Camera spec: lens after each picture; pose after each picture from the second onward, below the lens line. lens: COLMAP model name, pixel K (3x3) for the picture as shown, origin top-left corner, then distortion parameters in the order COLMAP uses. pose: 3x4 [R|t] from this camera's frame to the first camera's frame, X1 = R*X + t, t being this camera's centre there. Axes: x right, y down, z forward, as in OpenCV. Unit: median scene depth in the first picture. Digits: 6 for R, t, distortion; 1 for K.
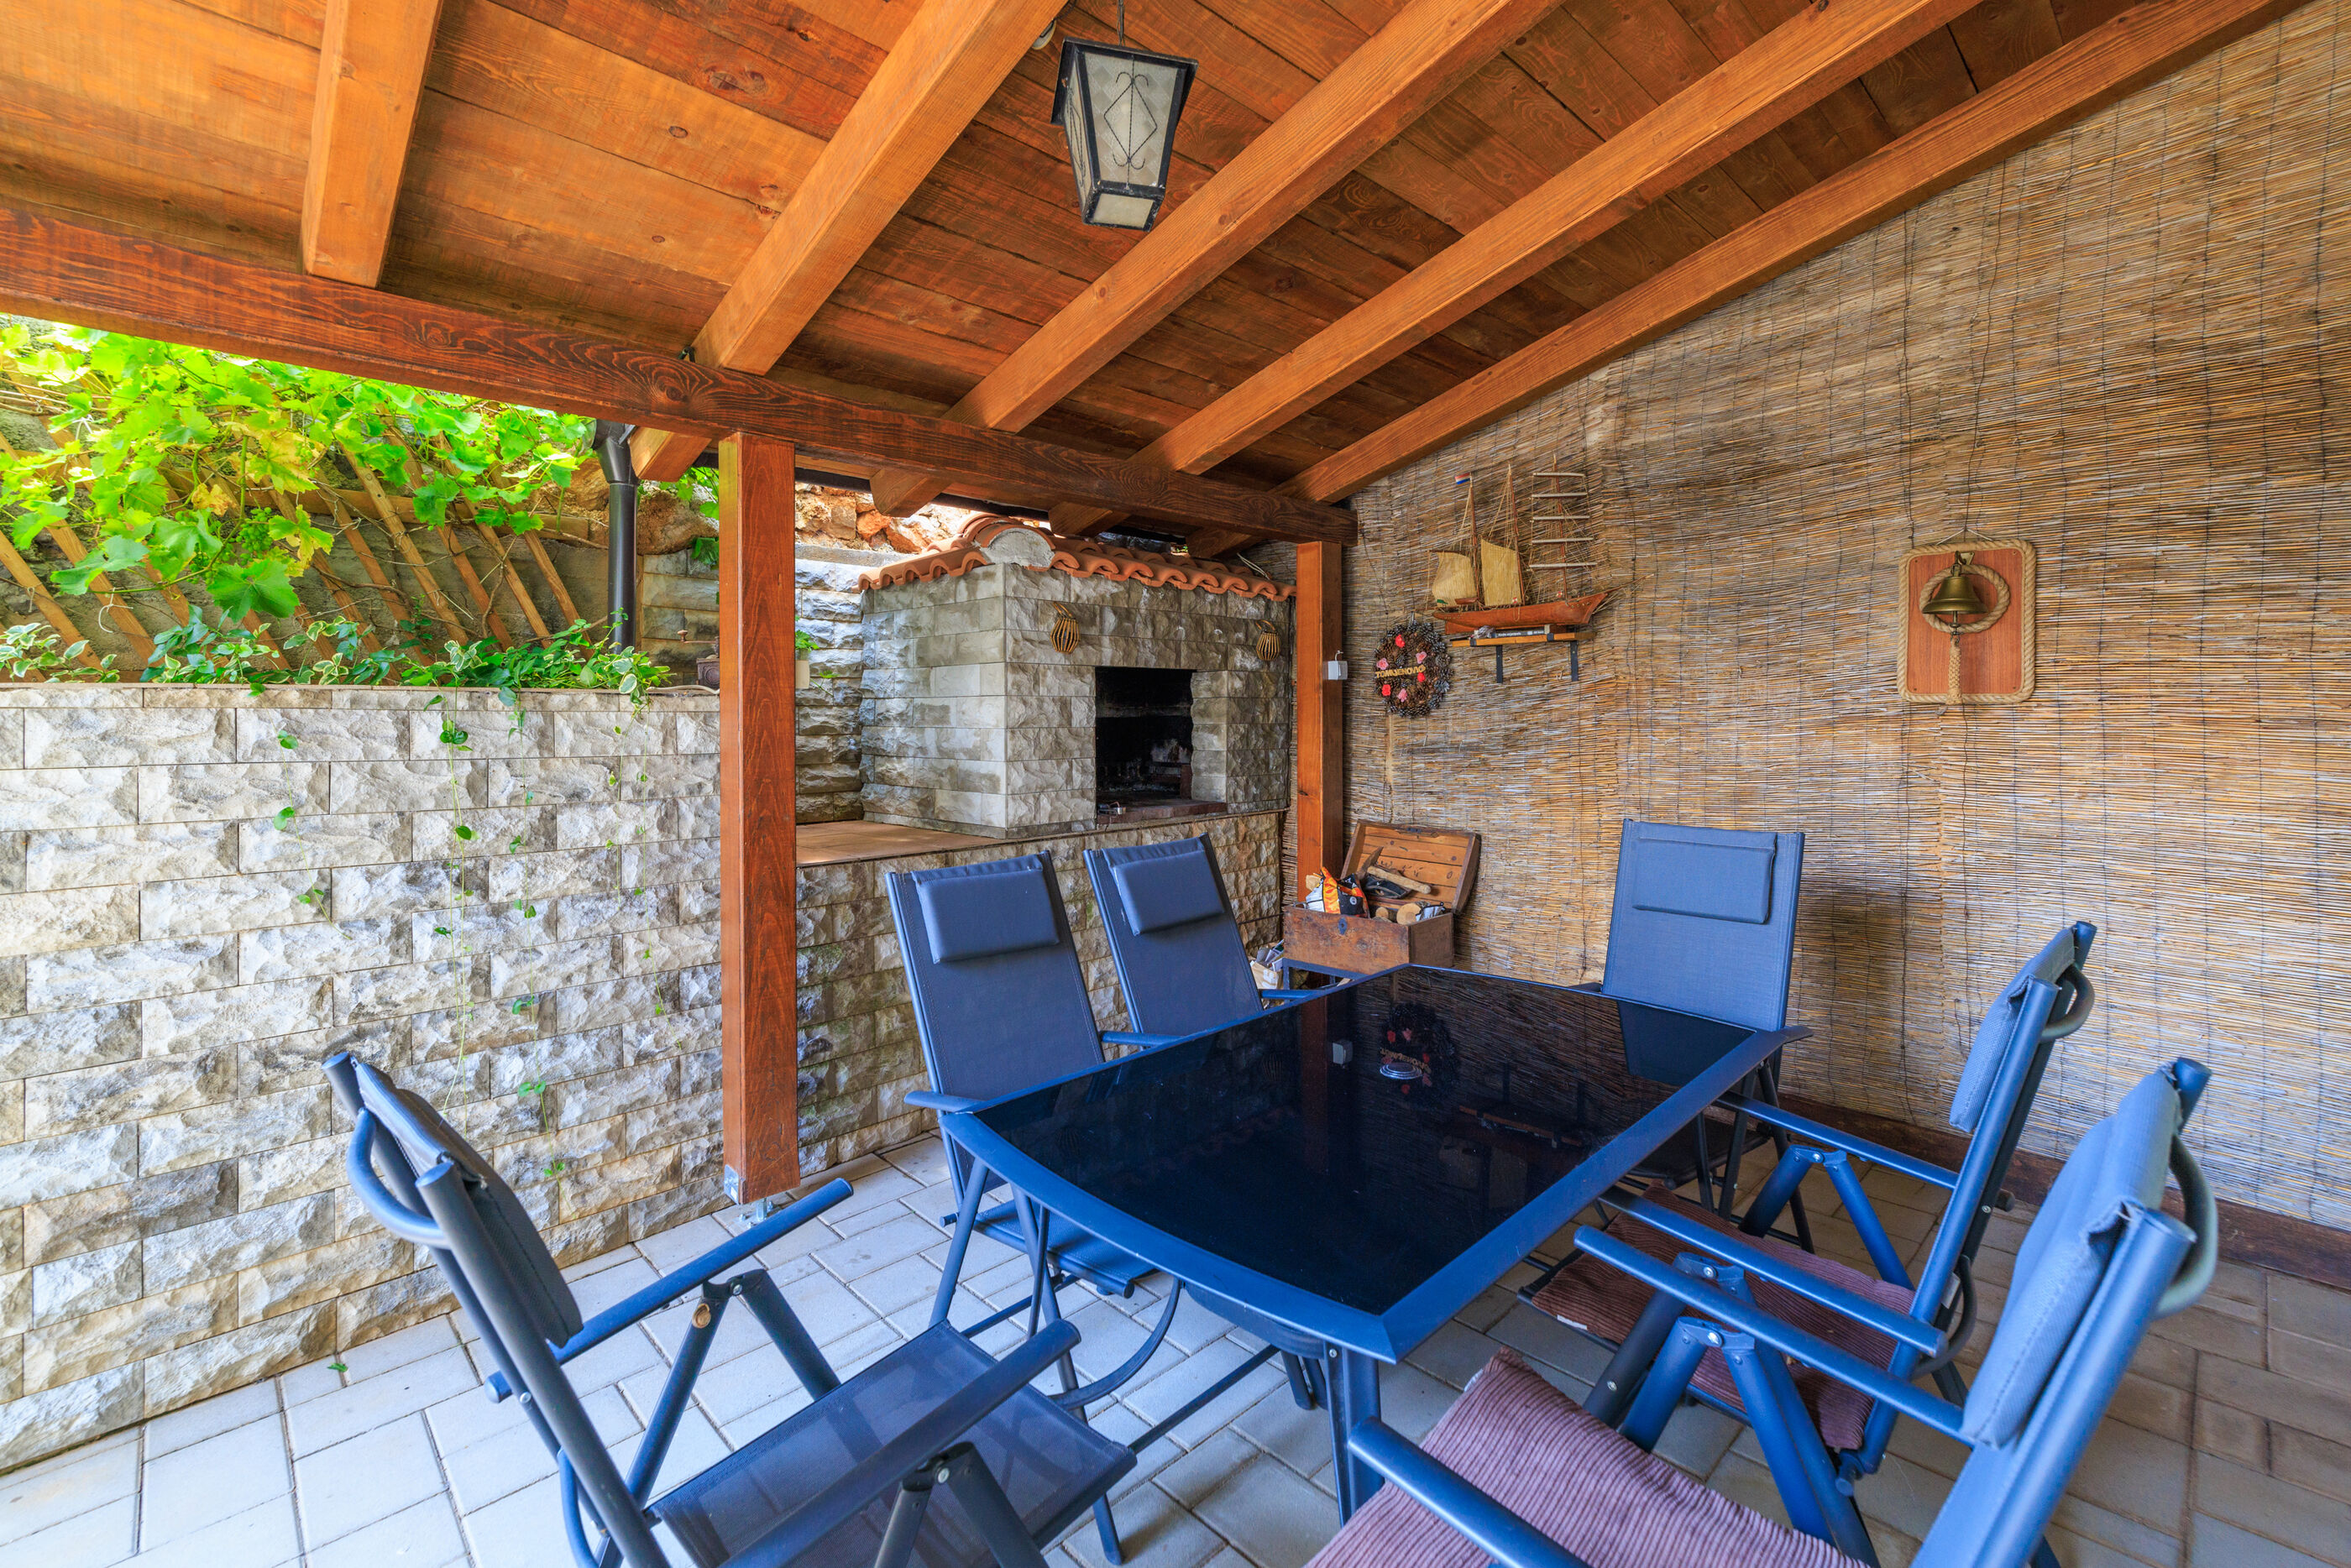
lens RADIAL K [[1000.8, 0, 1178.2], [0, 1000.8, 771.1], [0, 0, 1]] dist [0.001441, 0.000010]
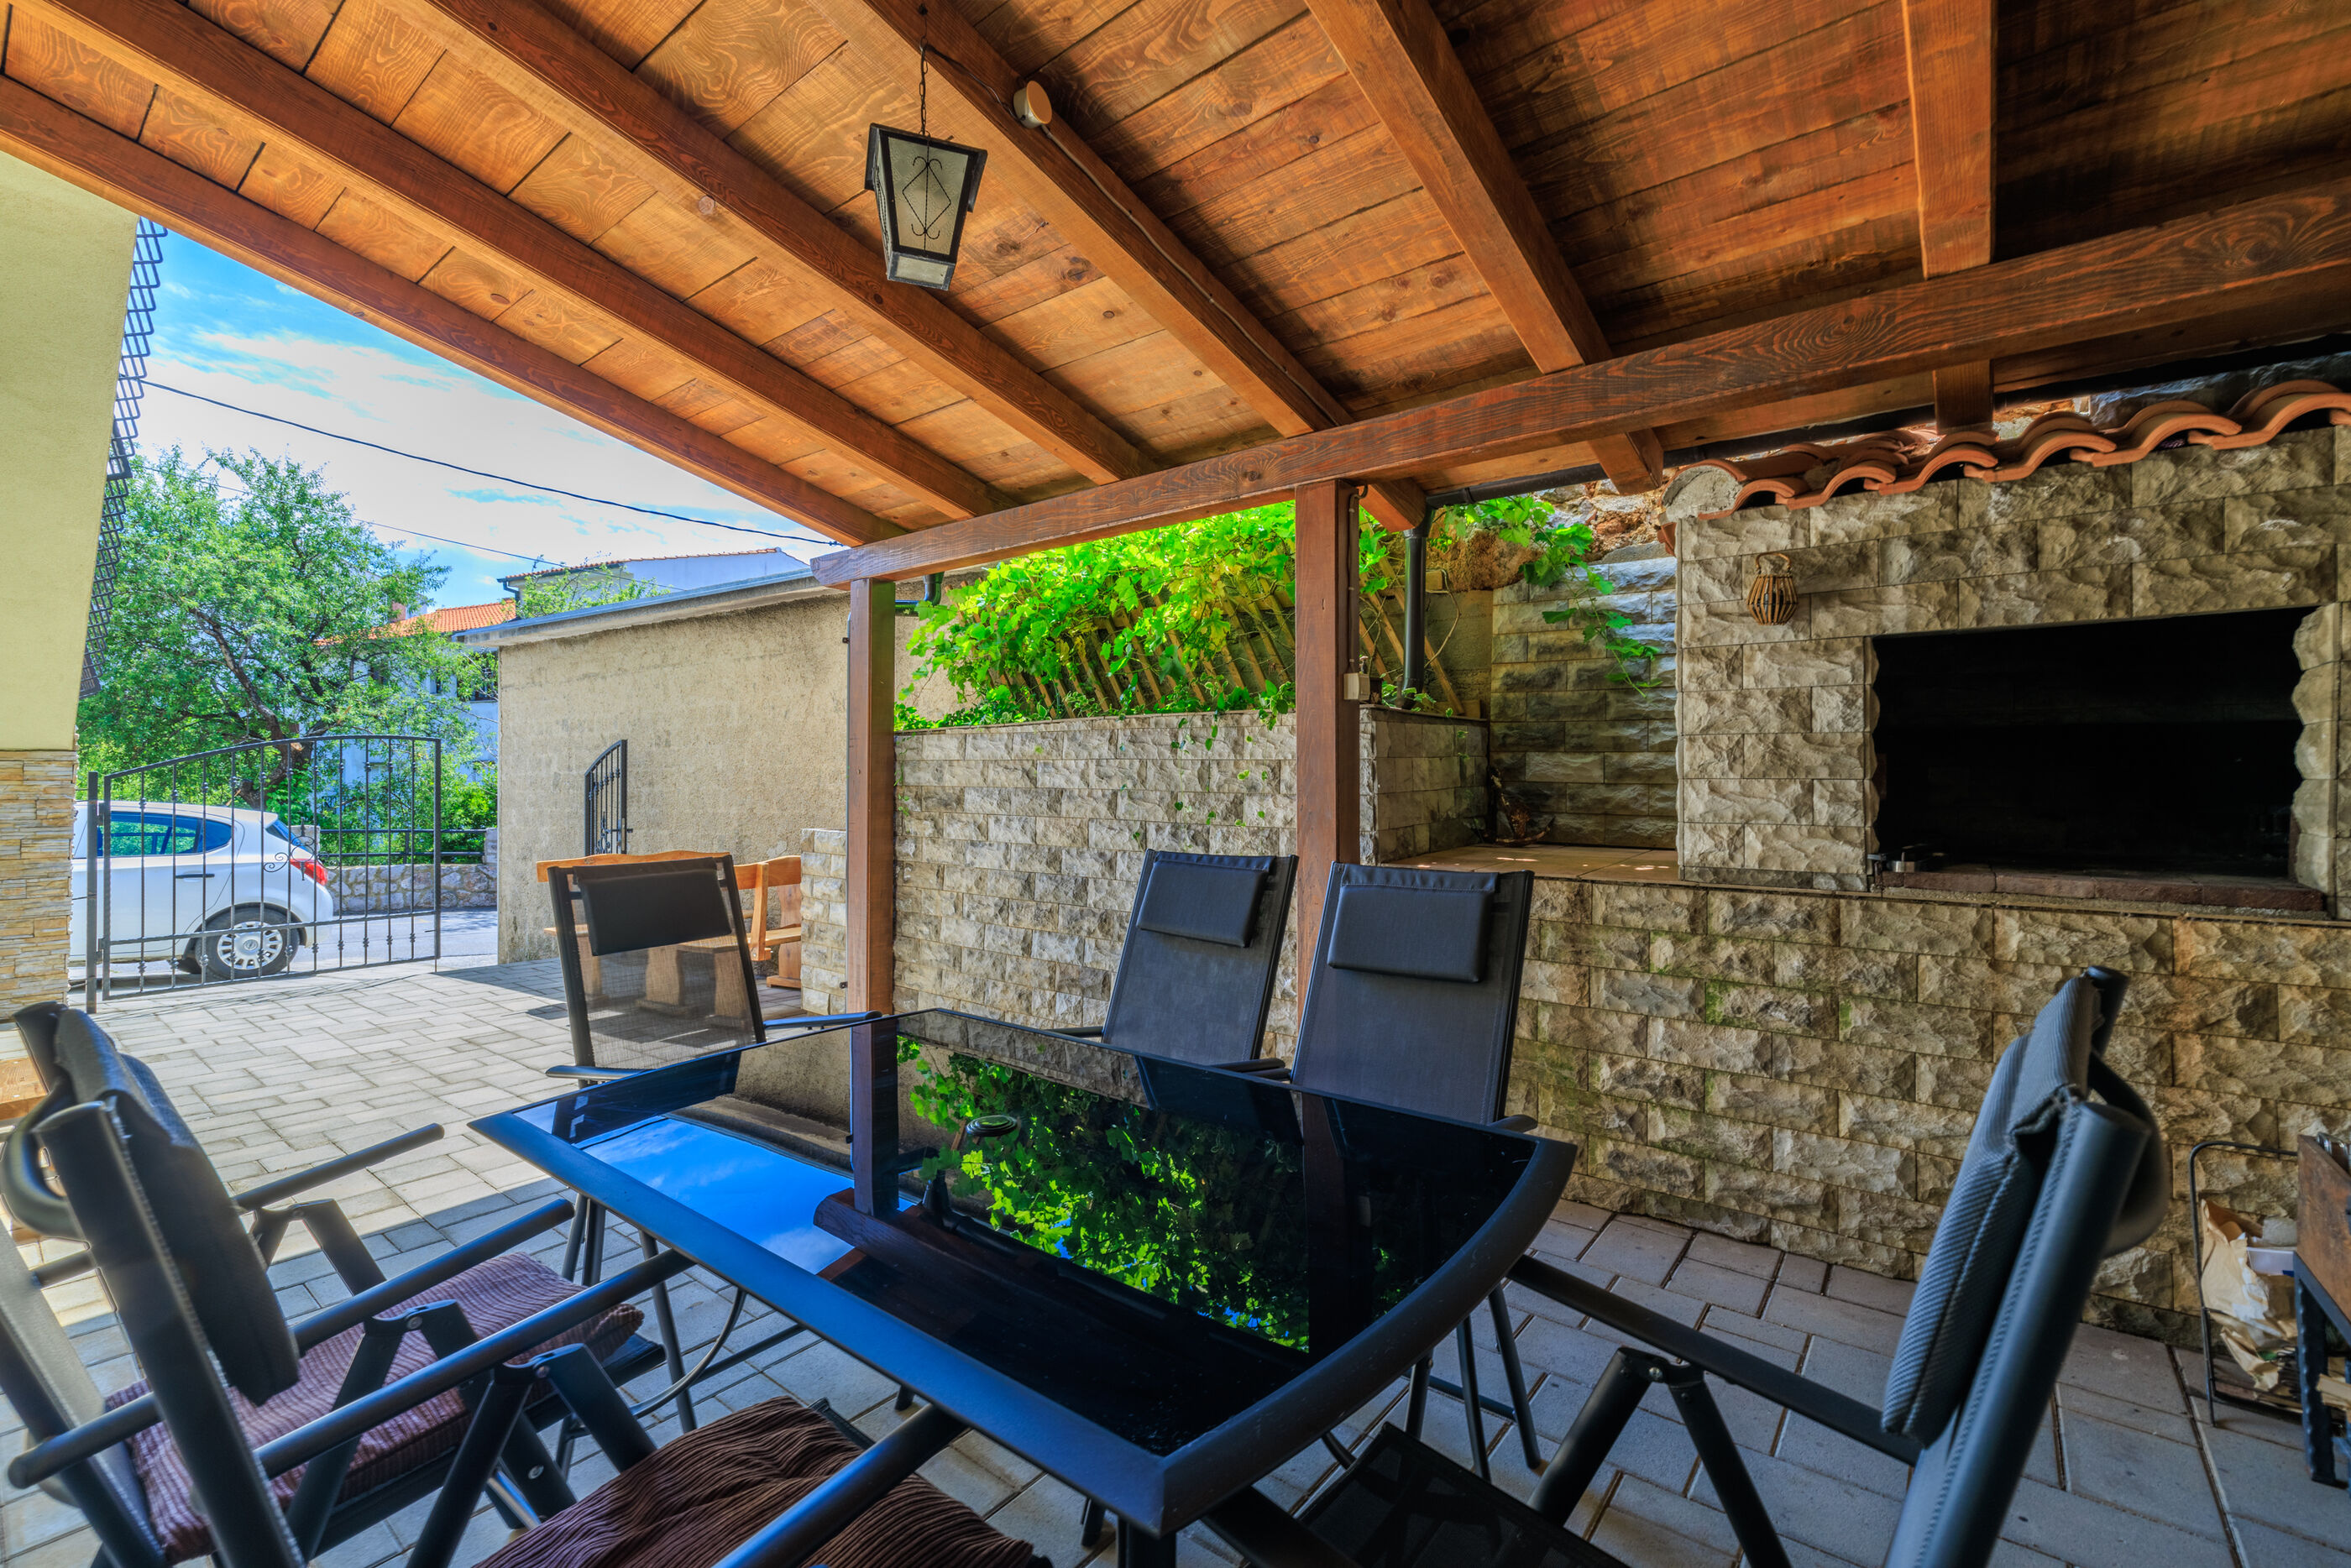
lens RADIAL K [[1000.8, 0, 1178.2], [0, 1000.8, 771.1], [0, 0, 1]] dist [0.001441, 0.000010]
pose [[0.119802, 0.006310, -0.992778, 0.519939], [-0.052393, 0.998627, 0.000024, 0.004648], [0.991414, 0.052012, 0.119968, 0.509621]]
